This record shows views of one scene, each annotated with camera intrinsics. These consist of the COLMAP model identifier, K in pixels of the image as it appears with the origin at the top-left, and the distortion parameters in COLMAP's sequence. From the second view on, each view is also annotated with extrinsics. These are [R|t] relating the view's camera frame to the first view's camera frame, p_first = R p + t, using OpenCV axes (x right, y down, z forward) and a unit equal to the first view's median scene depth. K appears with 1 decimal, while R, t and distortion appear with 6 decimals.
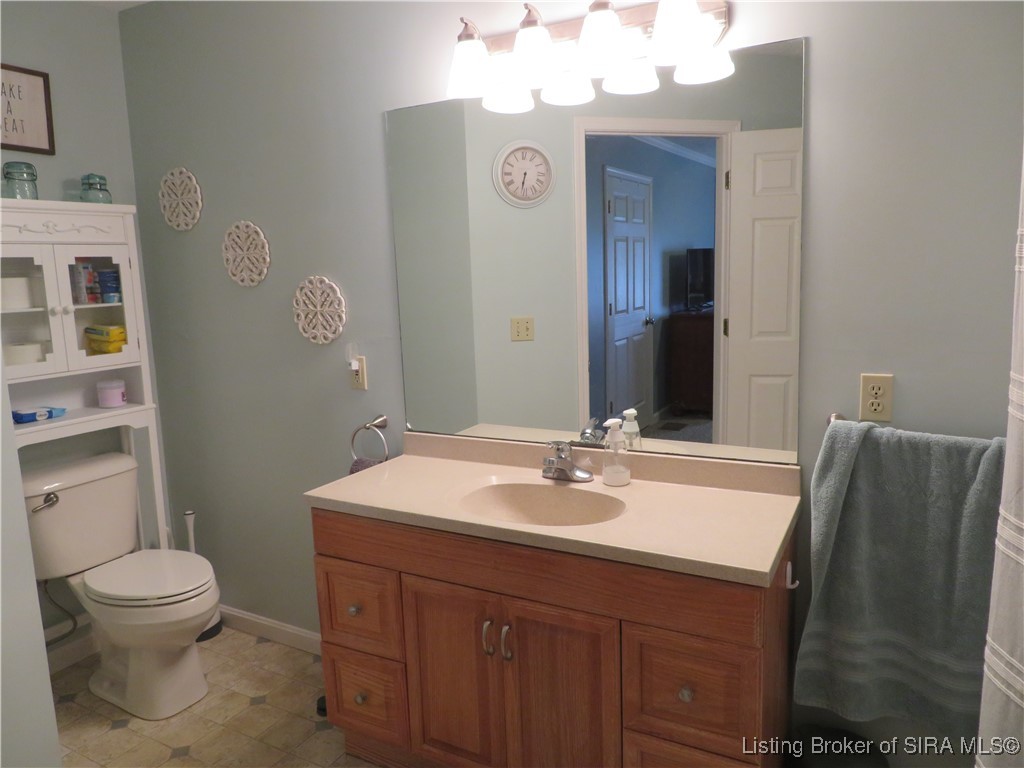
lens RADIAL K [[731.7, 0, 511.3], [0, 731.7, 384.6], [0, 0, 1]] dist [-0.007112, -0.002464]
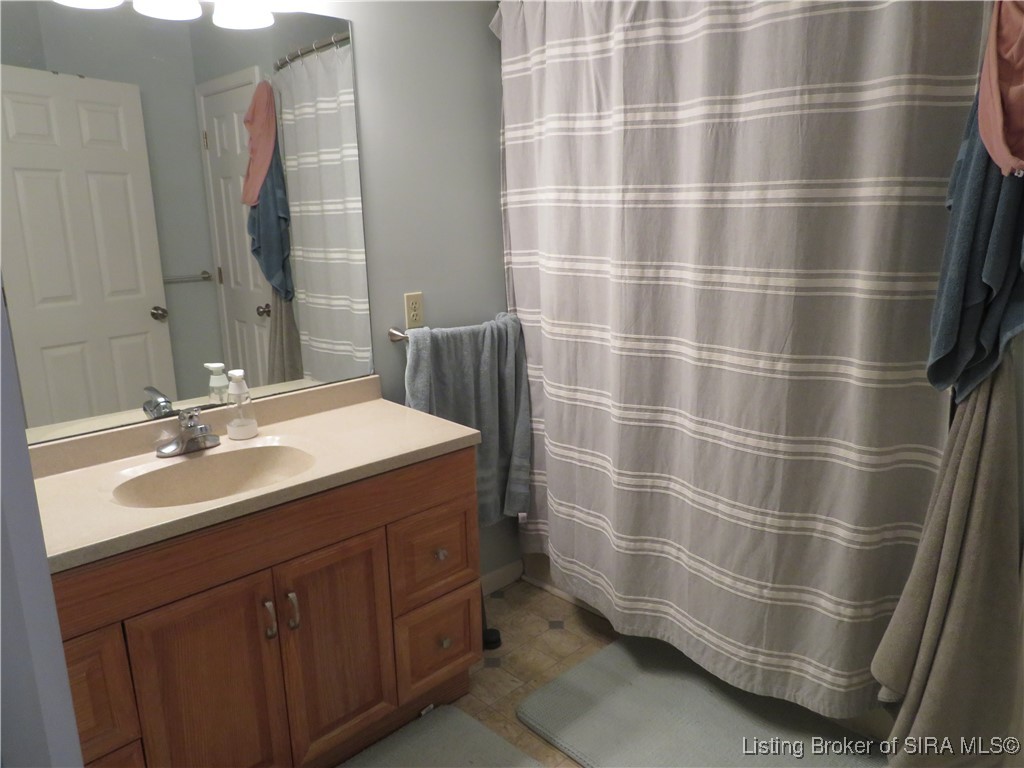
lens RADIAL K [[731.7, 0, 513.8], [0, 731.7, 385.7], [0, 0, 1]] dist [-0.007112, -0.002464]
pose [[0.270781, -0.190498, 0.943604, -0.728947], [0.160919, 0.975389, 0.150737, -0.020688], [-0.949096, 0.111027, 0.294772, 0.414063]]
